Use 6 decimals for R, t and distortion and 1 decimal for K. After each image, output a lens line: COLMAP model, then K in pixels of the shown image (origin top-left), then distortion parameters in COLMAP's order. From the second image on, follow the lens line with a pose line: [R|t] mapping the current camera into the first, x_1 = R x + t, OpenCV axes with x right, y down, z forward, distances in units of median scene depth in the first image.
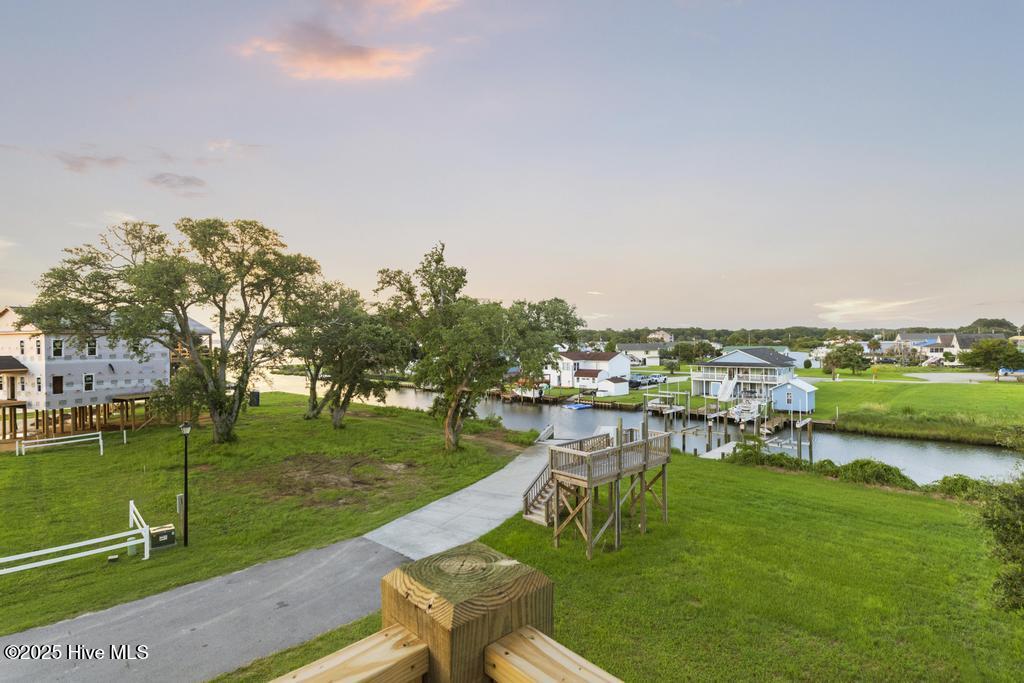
lens RADIAL K [[503.6, 0, 512.0], [0, 503.6, 341.5], [0, 0, 1]] dist [0.001331, -0.000409]
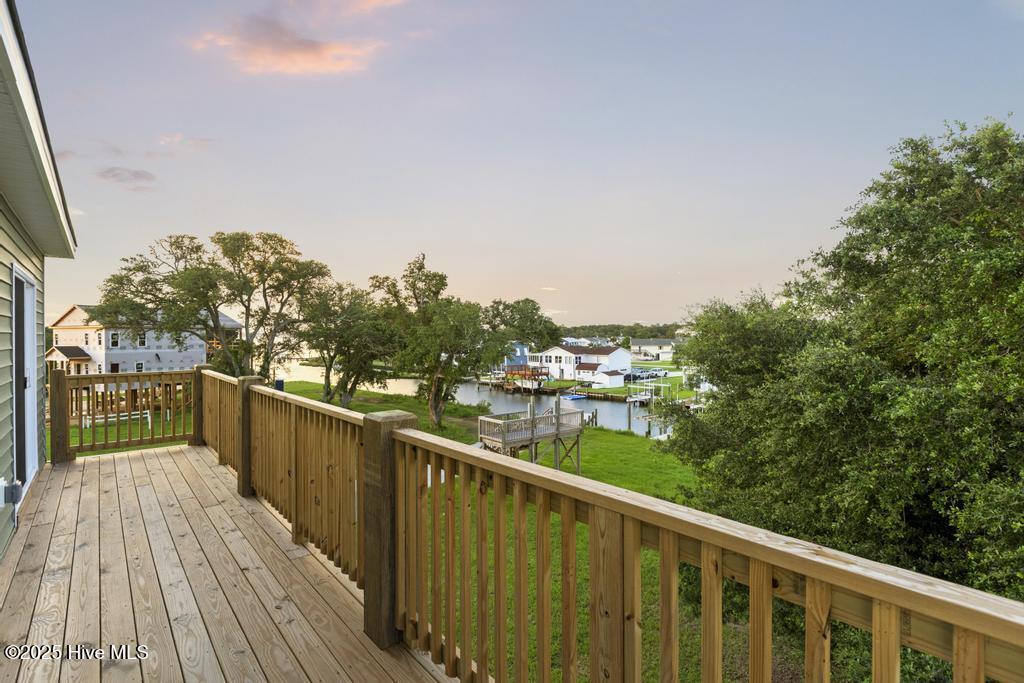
lens RADIAL K [[503.1, 0, 508.4], [0, 503.1, 332.6], [0, 0, 1]] dist [0.001188, 0.000400]
pose [[0.997937, 0.004365, -0.064051, 0.109444], [-0.004832, 0.999963, -0.007140, -0.000316], [0.064017, 0.007435, 0.997921, -0.136805]]
